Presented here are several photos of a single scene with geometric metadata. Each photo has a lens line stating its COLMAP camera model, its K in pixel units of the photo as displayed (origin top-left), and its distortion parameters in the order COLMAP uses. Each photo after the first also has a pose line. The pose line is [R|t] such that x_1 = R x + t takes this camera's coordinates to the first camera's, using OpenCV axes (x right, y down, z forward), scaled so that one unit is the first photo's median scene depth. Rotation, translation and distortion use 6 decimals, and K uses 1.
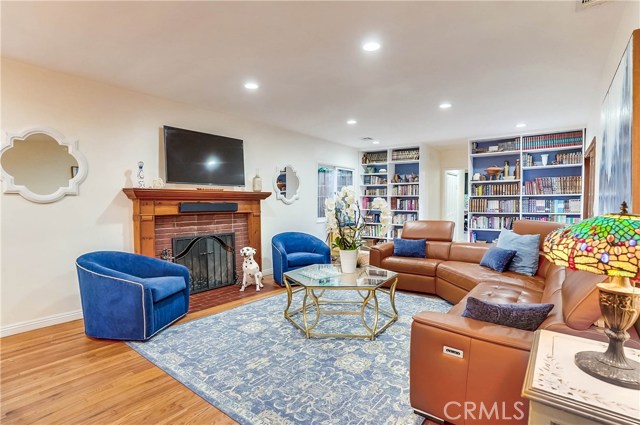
lens RADIAL K [[323.7, 0, 311.6], [0, 323.7, 205.2], [0, 0, 1]] dist [-0.091755, 0.038854]
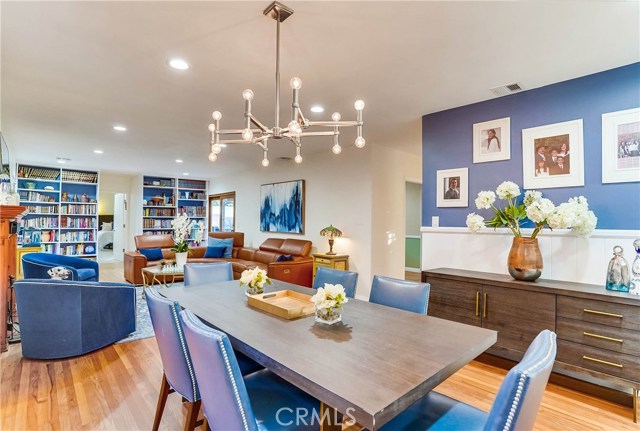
lens RADIAL K [[323.9, 0, 332.7], [0, 323.9, 218.6], [0, 0, 1]] dist [-0.104631, 0.040123]
pose [[0.153654, 0.010200, 0.988072, -0.705147], [-0.003632, 0.999946, -0.009758, -0.010404], [-0.988118, -0.002090, 0.153683, 0.004129]]
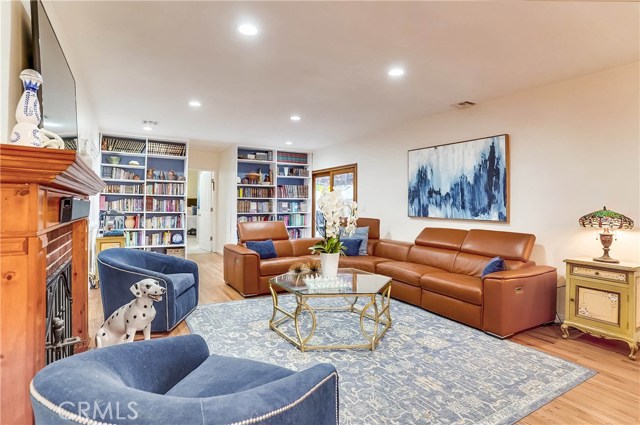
lens RADIAL K [[323.7, 0, 311.6], [0, 323.7, 205.2], [0, 0, 1]] dist [-0.091755, 0.038854]
pose [[0.381316, 0.004651, 0.924433, -0.421570], [-0.003843, 0.999987, -0.003446, -0.001243], [-0.924437, -0.002238, 0.381328, 0.365046]]
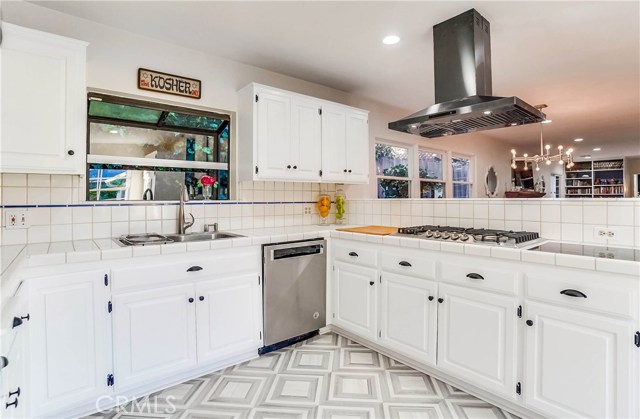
lens RADIAL K [[320.2, 0, 318.2], [0, 320.2, 198.8], [0, 0, 1]] dist [-0.085722, 0.038424]
pose [[0.974122, -0.002170, -0.226012, -0.756705], [0.000052, 0.999956, -0.009378, 0.003397], [0.226022, 0.009123, 0.974079, -0.684803]]
